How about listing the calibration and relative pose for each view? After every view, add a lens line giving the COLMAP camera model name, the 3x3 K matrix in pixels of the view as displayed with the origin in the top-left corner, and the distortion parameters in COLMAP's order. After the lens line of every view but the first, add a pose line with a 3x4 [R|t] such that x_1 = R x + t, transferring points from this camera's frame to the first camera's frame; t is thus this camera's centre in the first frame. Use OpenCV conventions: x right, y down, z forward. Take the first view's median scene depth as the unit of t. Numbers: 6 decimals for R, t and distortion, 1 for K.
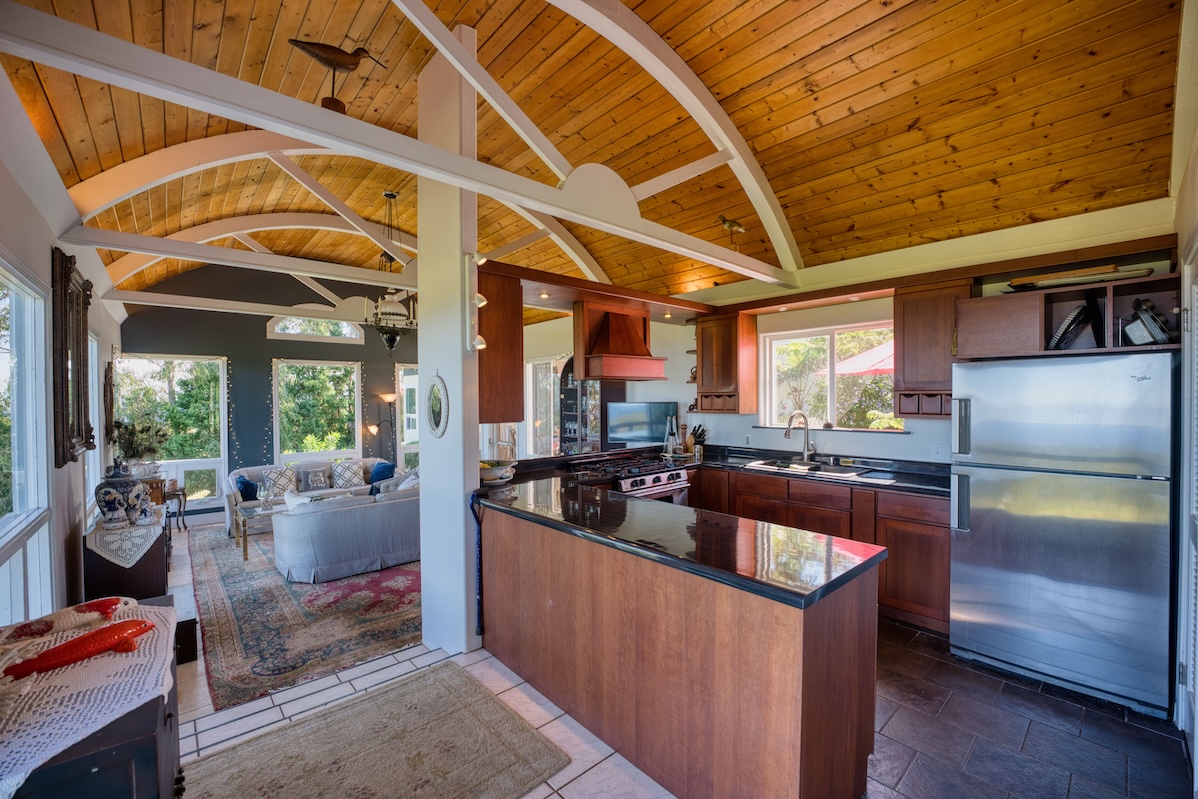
lens RADIAL K [[488.2, 0, 594.2], [0, 488.2, 404.7], [0, 0, 1]] dist [-0.031107, 0.004724]
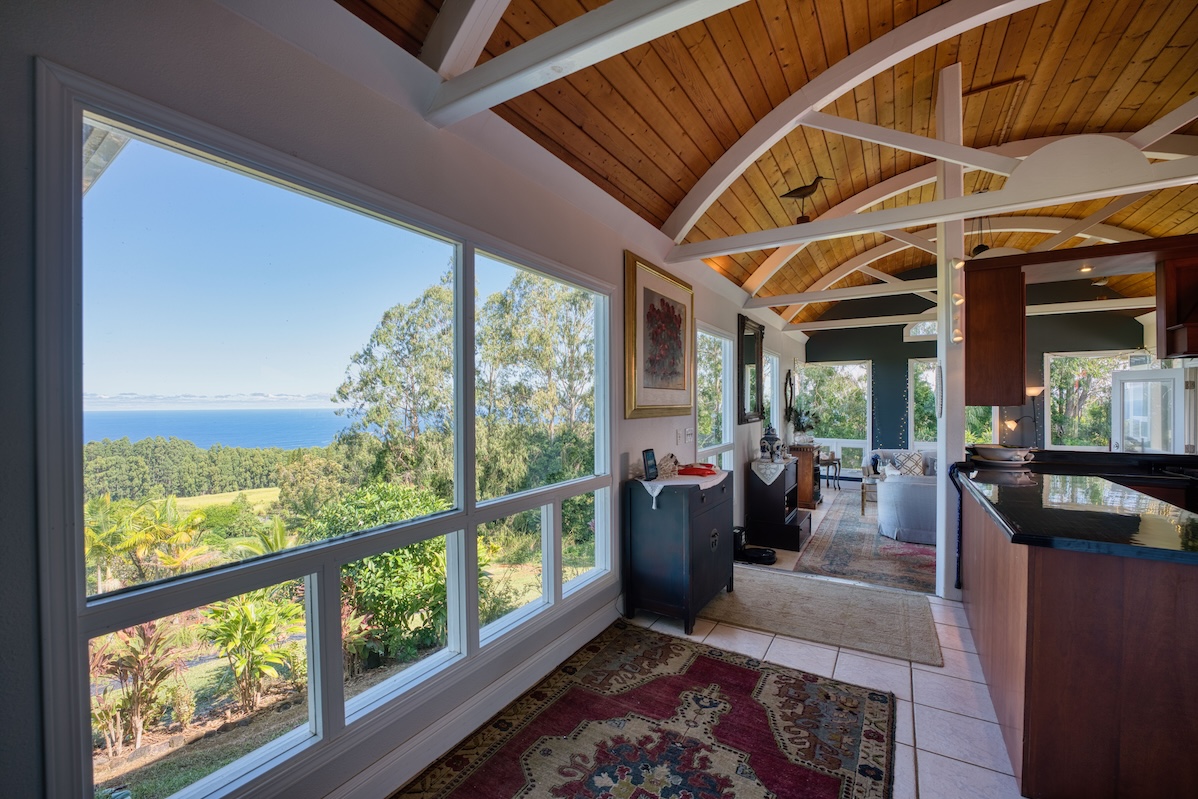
lens RADIAL K [[495.1, 0, 599.0], [0, 495.1, 399.5], [0, 0, 1]] dist [-0.000230, -0.000041]
pose [[0.299963, -0.000222, -0.953951, 0.430082], [-0.011986, 0.999920, -0.004002, 0.028162], [0.953875, 0.012634, 0.299937, -0.118037]]
